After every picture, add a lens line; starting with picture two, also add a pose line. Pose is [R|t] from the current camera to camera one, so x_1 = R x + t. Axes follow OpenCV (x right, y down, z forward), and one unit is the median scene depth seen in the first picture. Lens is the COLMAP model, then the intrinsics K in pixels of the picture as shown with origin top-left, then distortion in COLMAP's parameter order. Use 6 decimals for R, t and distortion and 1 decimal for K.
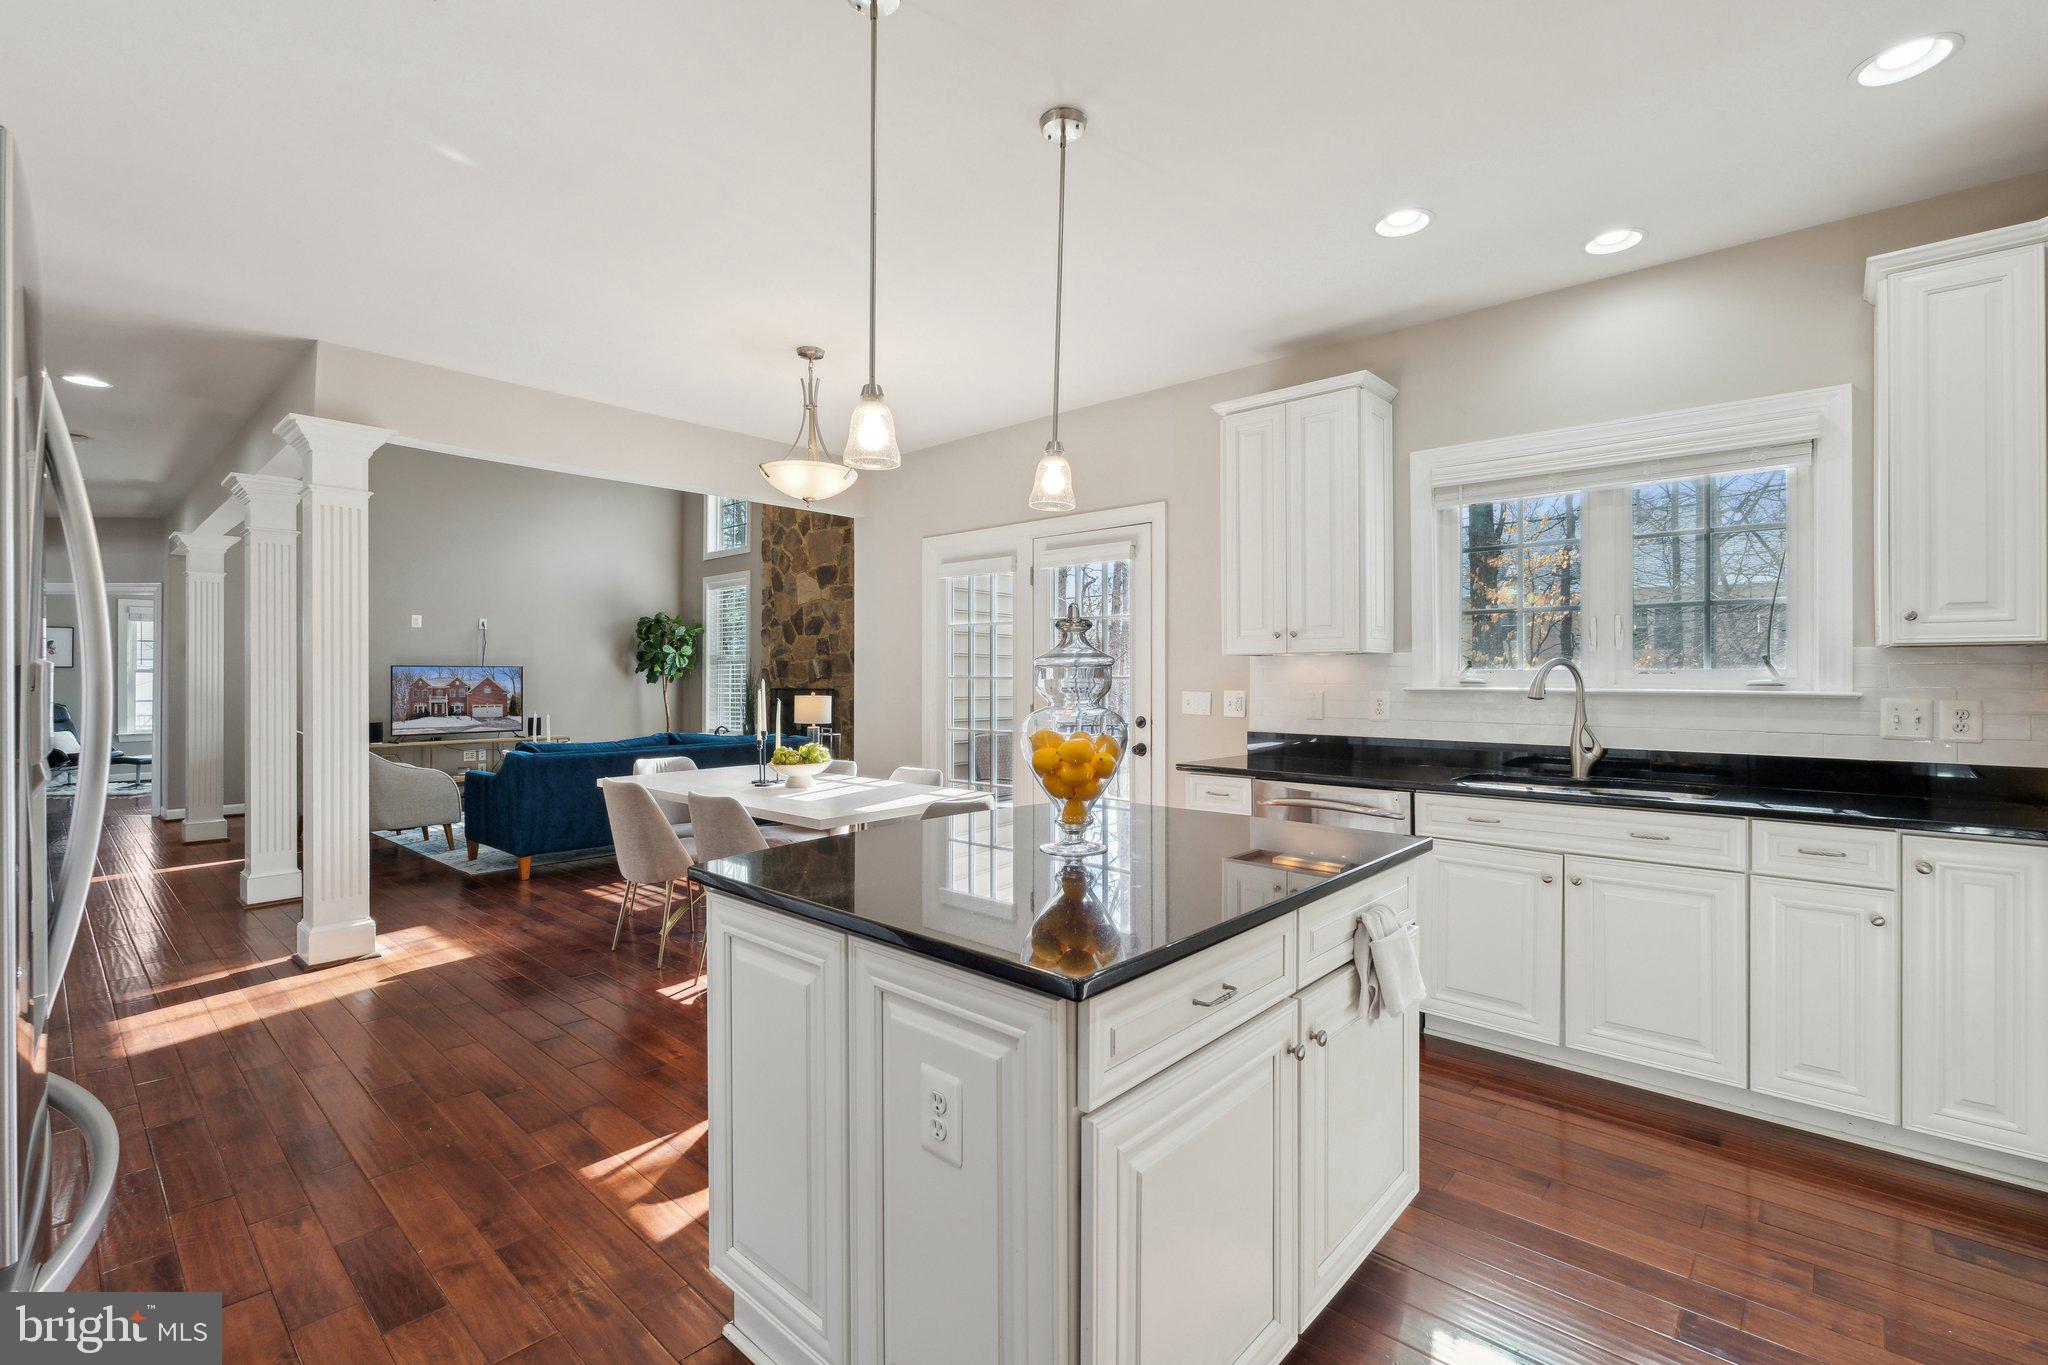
lens RADIAL K [[910.6, 0, 1020.9], [0, 910.6, 671.0], [0, 0, 1]] dist [-0.001958, -0.000234]
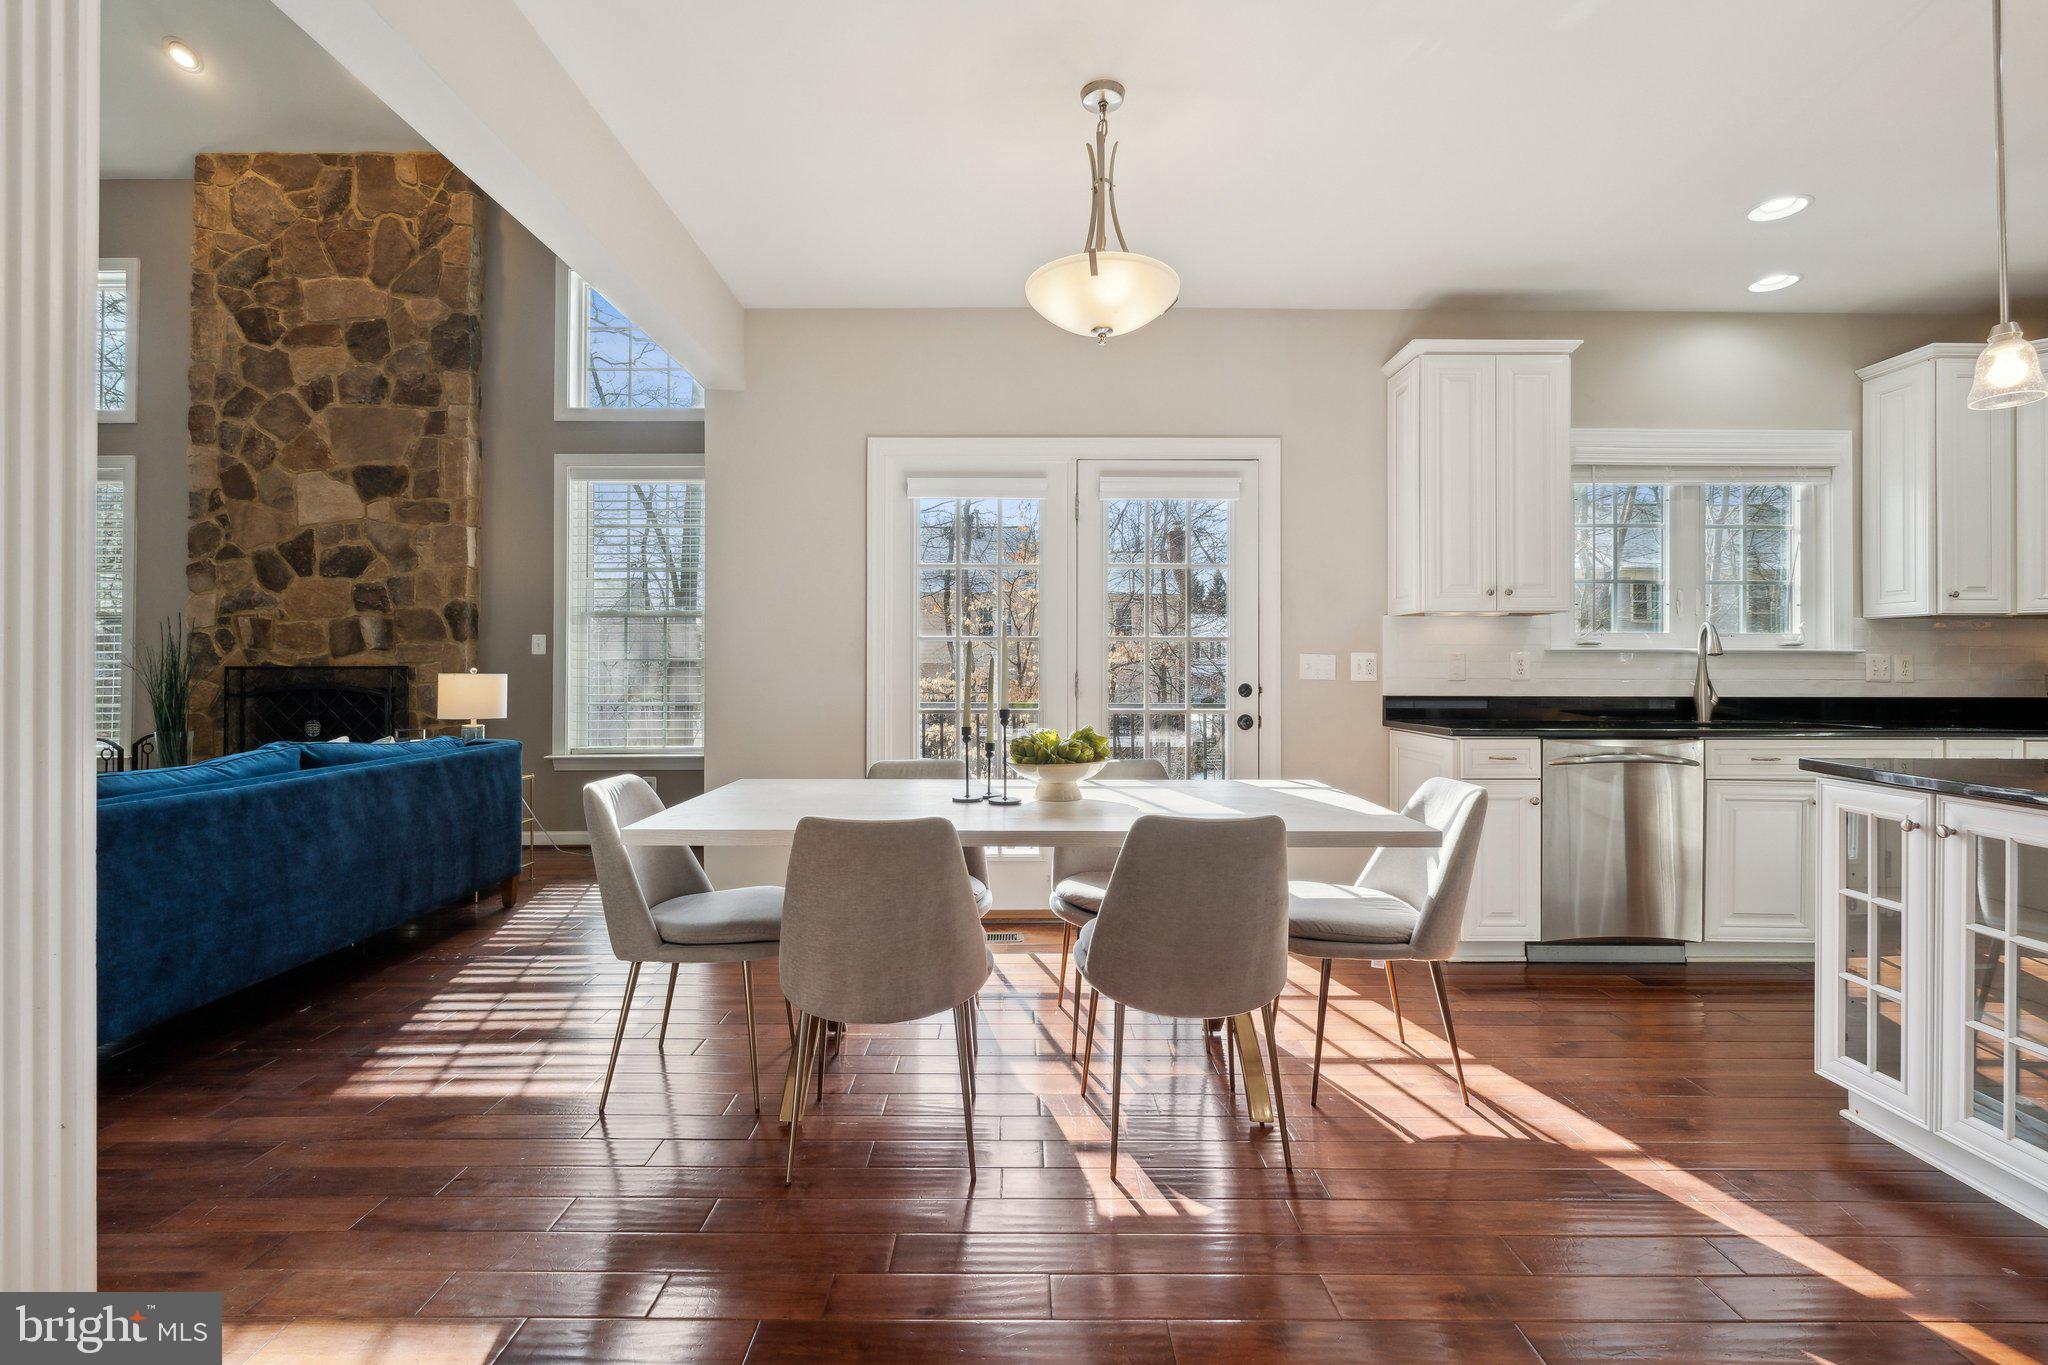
lens RADIAL K [[910.5, 0, 1022.8], [0, 910.5, 663.1], [0, 0, 1]] dist [-0.004027, -0.000488]
pose [[0.737371, 0.004891, 0.675470, -0.534135], [-0.004127, 0.999988, -0.002736, 0.029683], [-0.675475, -0.000770, 0.737383, 0.449458]]
